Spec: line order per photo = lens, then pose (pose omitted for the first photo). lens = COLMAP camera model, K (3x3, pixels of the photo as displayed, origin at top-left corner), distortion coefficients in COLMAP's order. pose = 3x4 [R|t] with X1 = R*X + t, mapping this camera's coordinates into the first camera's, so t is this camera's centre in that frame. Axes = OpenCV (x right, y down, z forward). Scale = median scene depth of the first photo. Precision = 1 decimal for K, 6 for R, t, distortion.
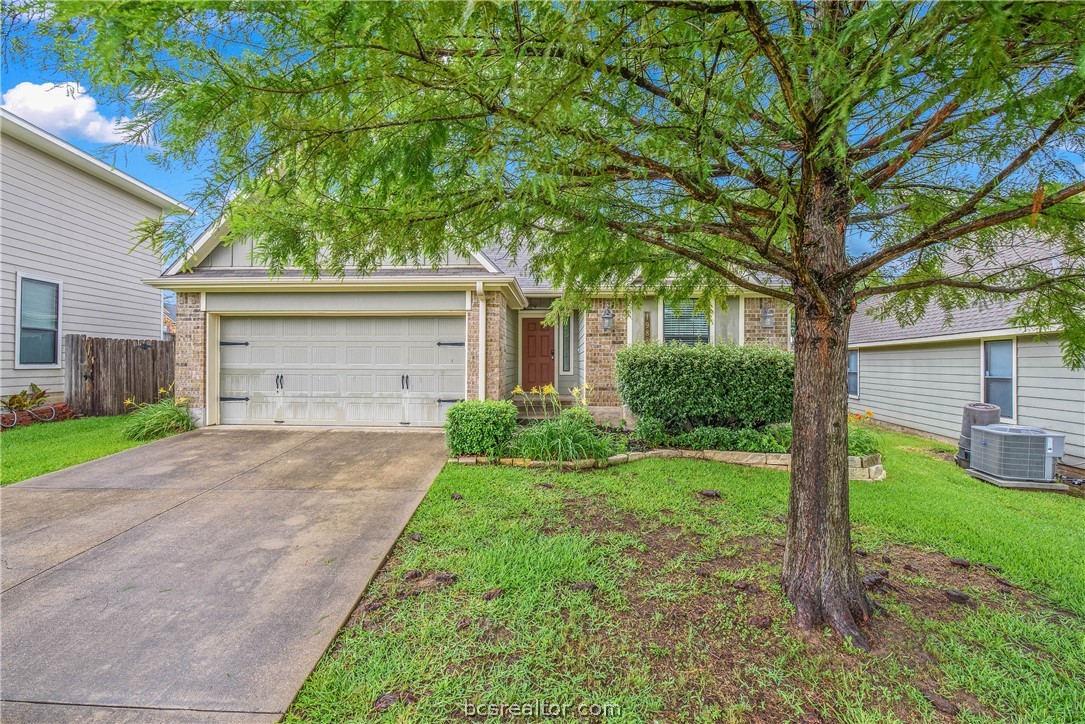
lens RADIAL K [[477.5, 0, 538.1], [0, 477.5, 356.3], [0, 0, 1]] dist [0.006827, -0.000891]
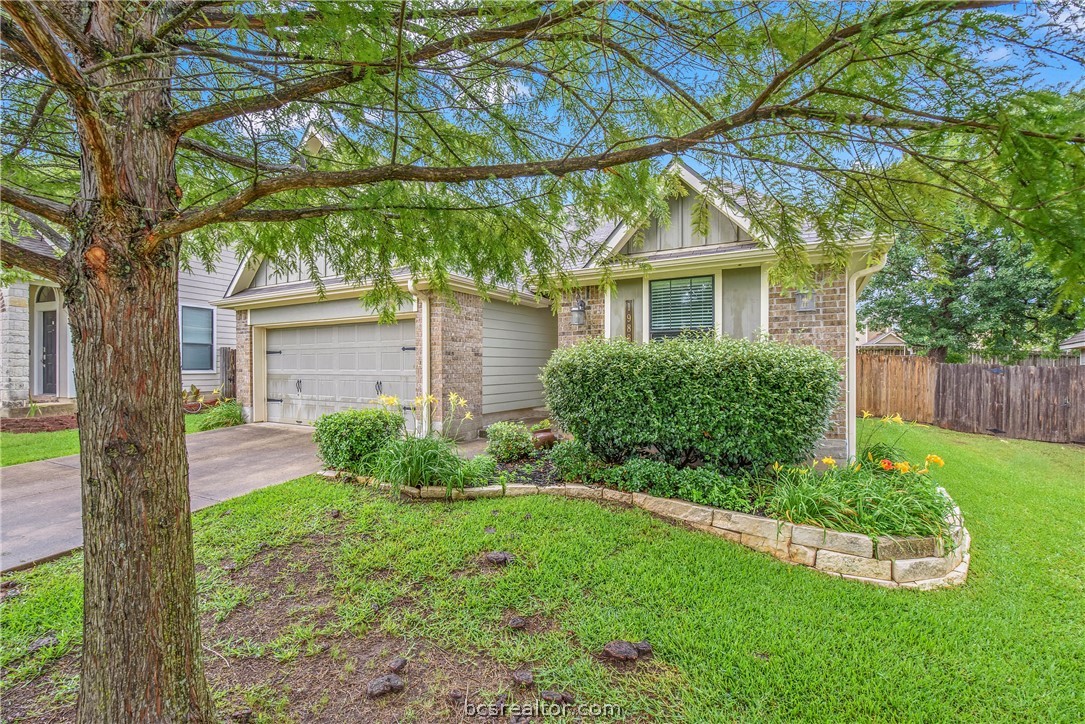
lens RADIAL K [[477.5, 0, 543.0], [0, 477.5, 370.6], [0, 0, 1]] dist [0.006827, -0.000891]
pose [[0.887588, -0.000645, -0.460637, 0.478176], [0.009755, 0.999801, 0.017397, 0.003772], [0.460534, -0.019935, 0.887418, 0.277658]]
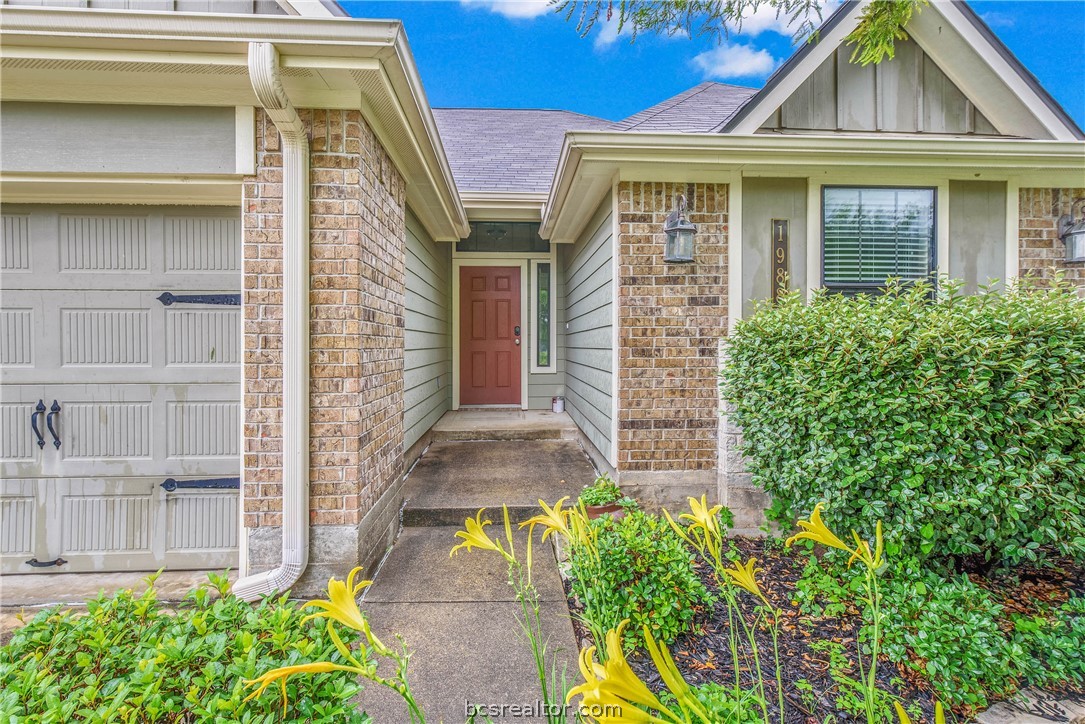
lens RADIAL K [[477.5, 0, 533.5], [0, 477.5, 345.4], [0, 0, 1]] dist [0.006827, -0.000891]
pose [[0.995799, -0.004659, 0.091449, -0.001945], [0.003397, 0.999897, 0.013949, 0.000652], [-0.091505, -0.013580, 0.995712, 0.669367]]
